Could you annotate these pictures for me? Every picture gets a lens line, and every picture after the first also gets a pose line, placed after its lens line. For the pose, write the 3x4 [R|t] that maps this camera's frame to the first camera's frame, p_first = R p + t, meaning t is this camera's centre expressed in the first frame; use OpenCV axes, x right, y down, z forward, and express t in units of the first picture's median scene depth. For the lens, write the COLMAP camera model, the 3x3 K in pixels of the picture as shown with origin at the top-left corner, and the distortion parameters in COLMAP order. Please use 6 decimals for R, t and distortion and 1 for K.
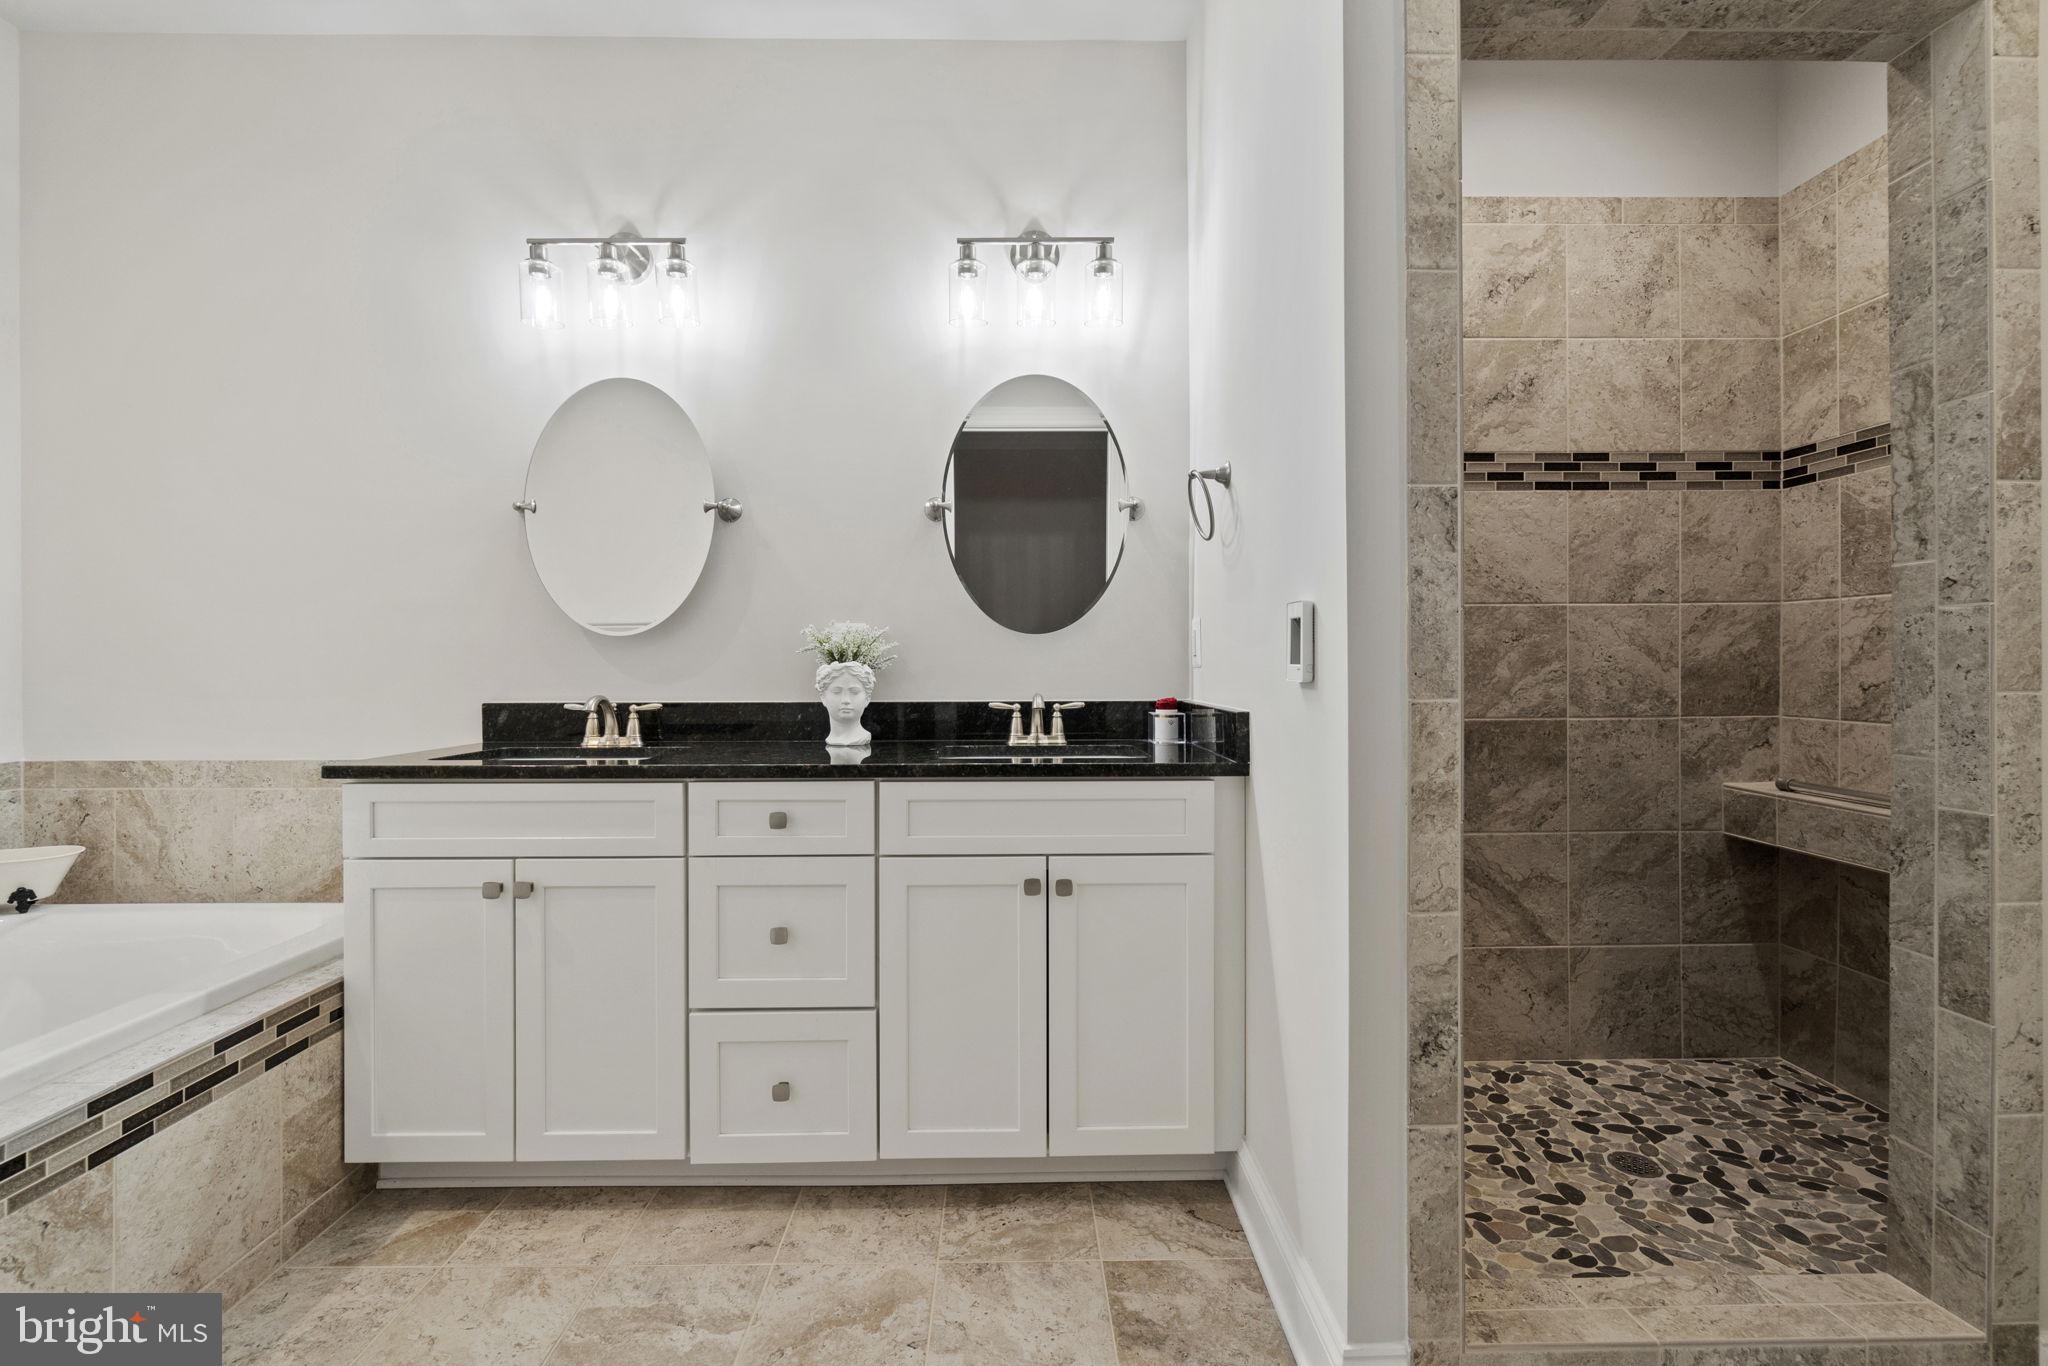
lens RADIAL K [[894.4, 0, 1016.8], [0, 894.4, 670.5], [0, 0, 1]] dist [-0.009553, 0.002961]
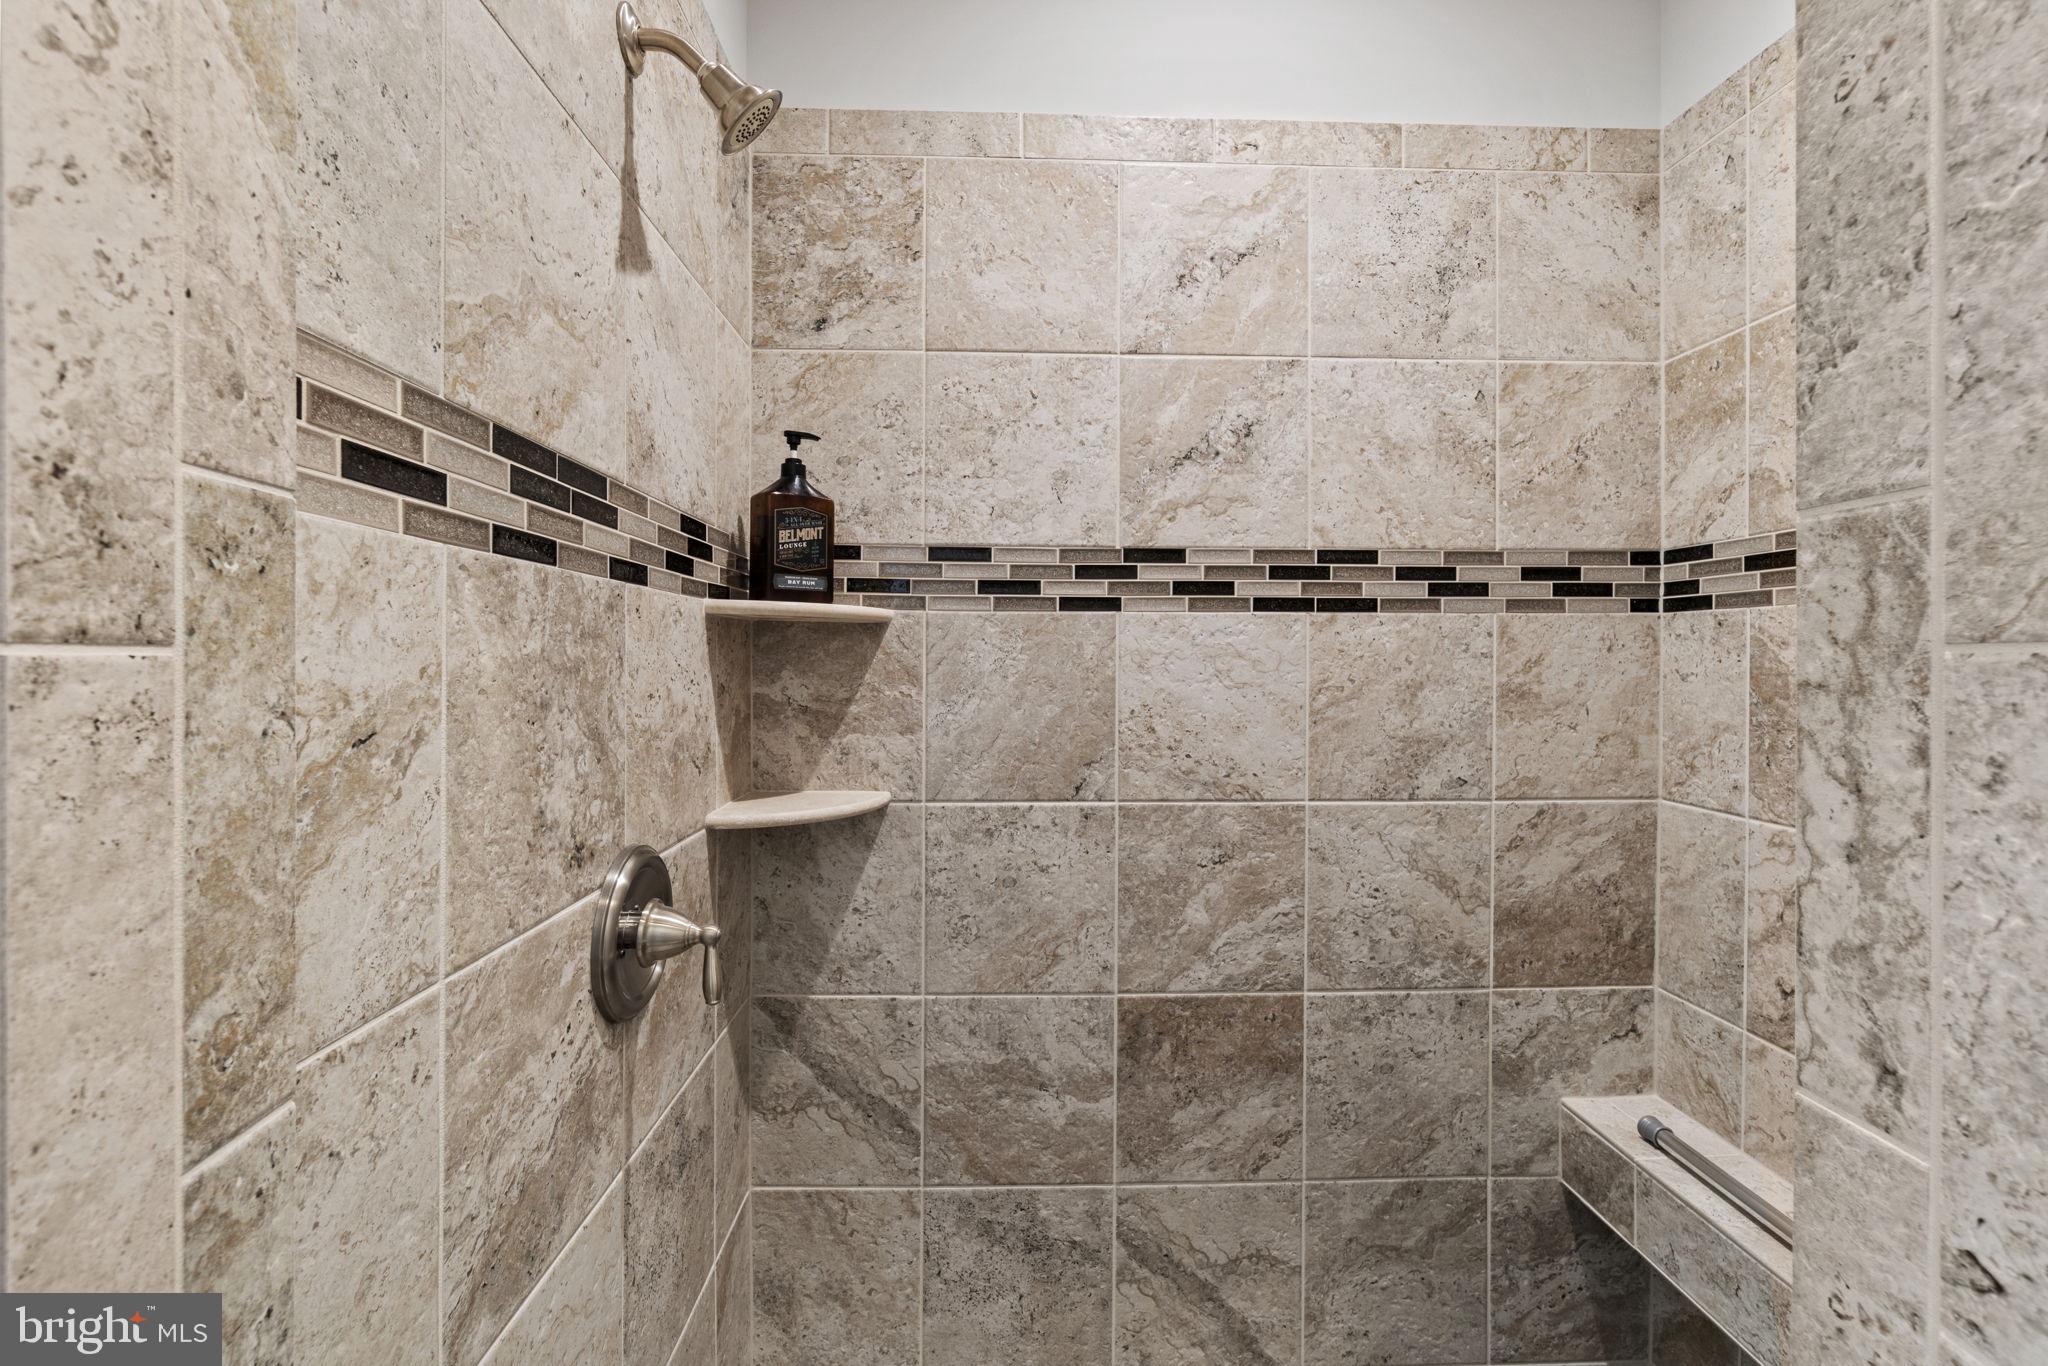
lens RADIAL K [[894.4, 0, 1018.8], [0, 894.4, 664.9], [0, 0, 1]] dist [-0.009553, 0.002961]
pose [[0.999748, 0.008517, 0.020784, 0.411841], [-0.008517, 0.999964, -0.000086, -0.165030], [-0.020784, -0.000091, 0.999784, 0.404605]]
